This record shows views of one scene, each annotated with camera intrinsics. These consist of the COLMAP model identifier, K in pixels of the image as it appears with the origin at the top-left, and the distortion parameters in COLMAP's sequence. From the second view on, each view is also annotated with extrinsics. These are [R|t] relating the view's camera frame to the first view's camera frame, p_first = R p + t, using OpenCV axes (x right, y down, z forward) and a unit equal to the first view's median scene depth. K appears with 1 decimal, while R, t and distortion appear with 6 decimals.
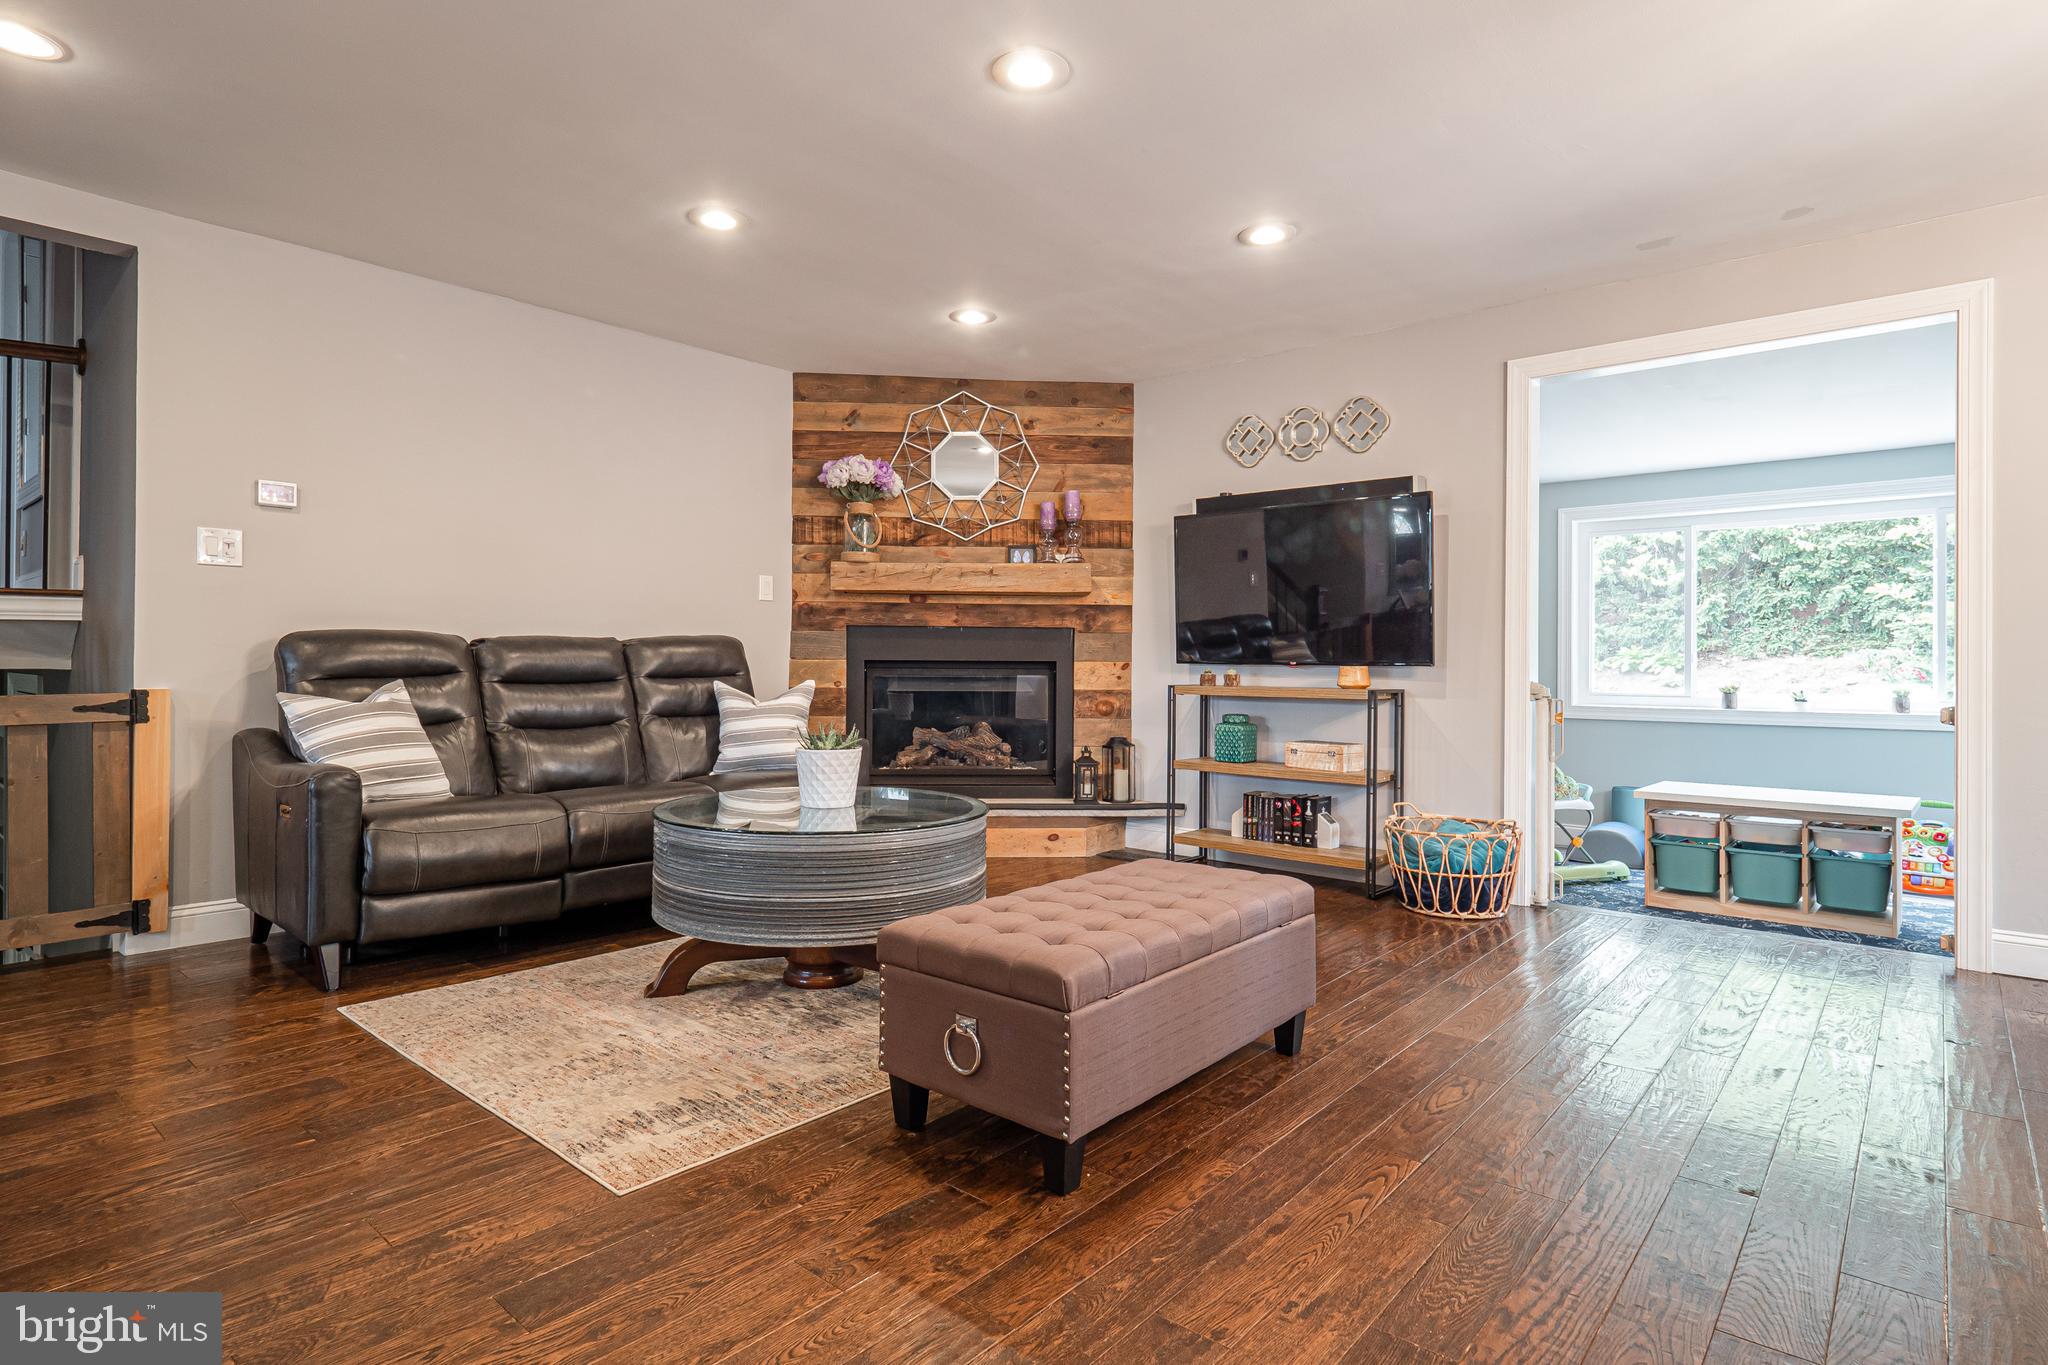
lens RADIAL K [[1060.4, 0, 1021.2], [0, 1060.4, 667.7], [0, 0, 1]] dist [-0.003462, -0.000574]
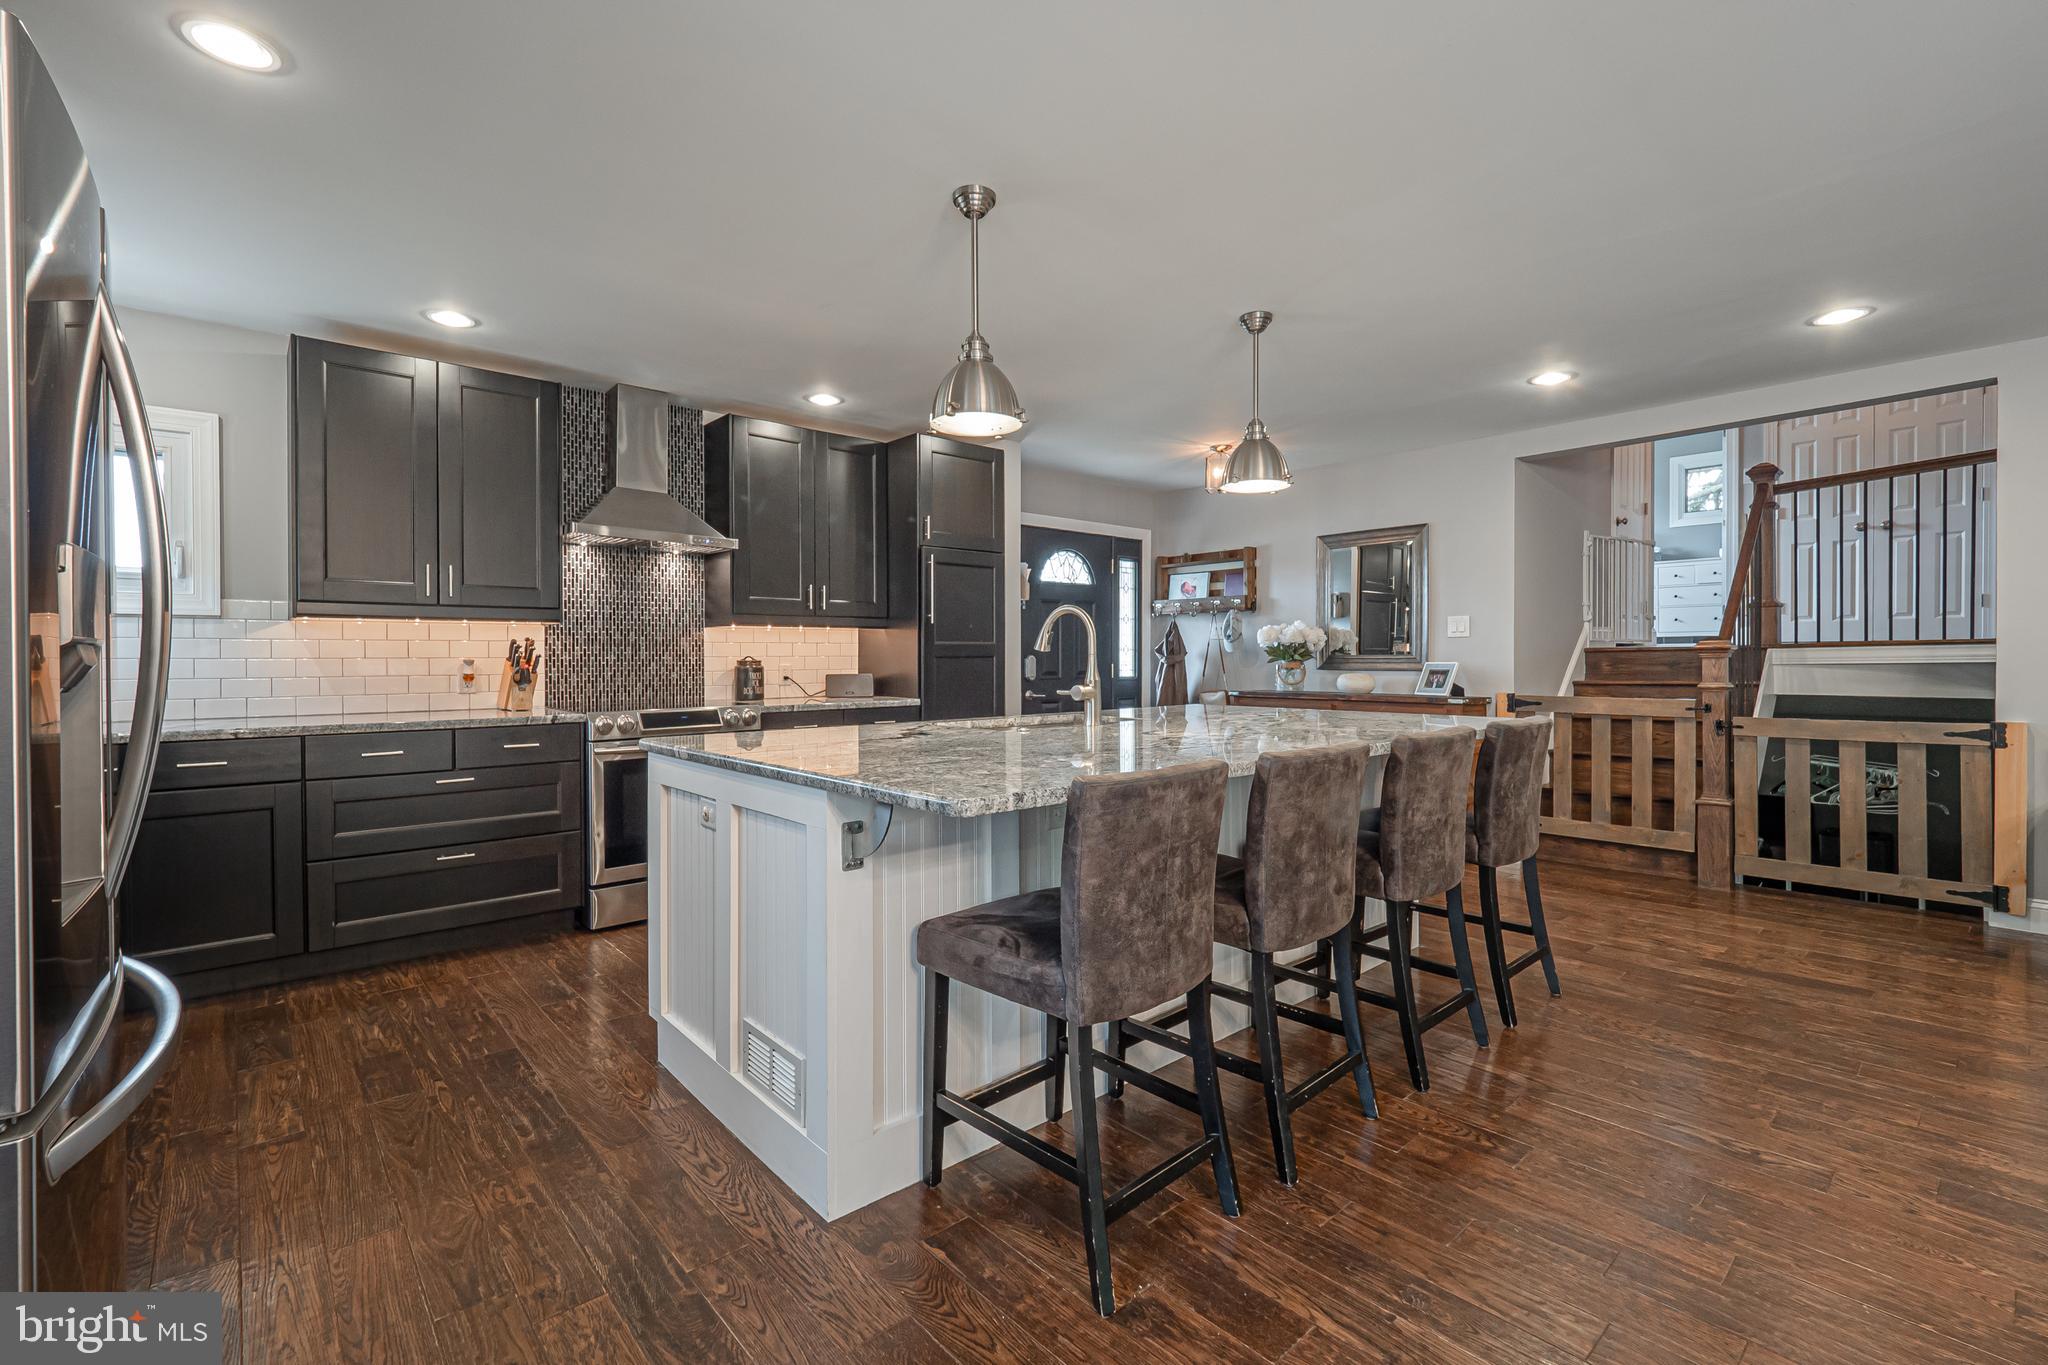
lens RADIAL K [[891.8, 0, 1022.3], [0, 891.8, 672.0], [0, 0, 1]] dist [-0.001215, -0.004577]
pose [[-0.128355, 0.007456, -0.991700, 0.380975], [-0.002337, 0.999967, 0.007821, -0.045466], [0.991726, 0.003321, -0.128333, -0.039341]]
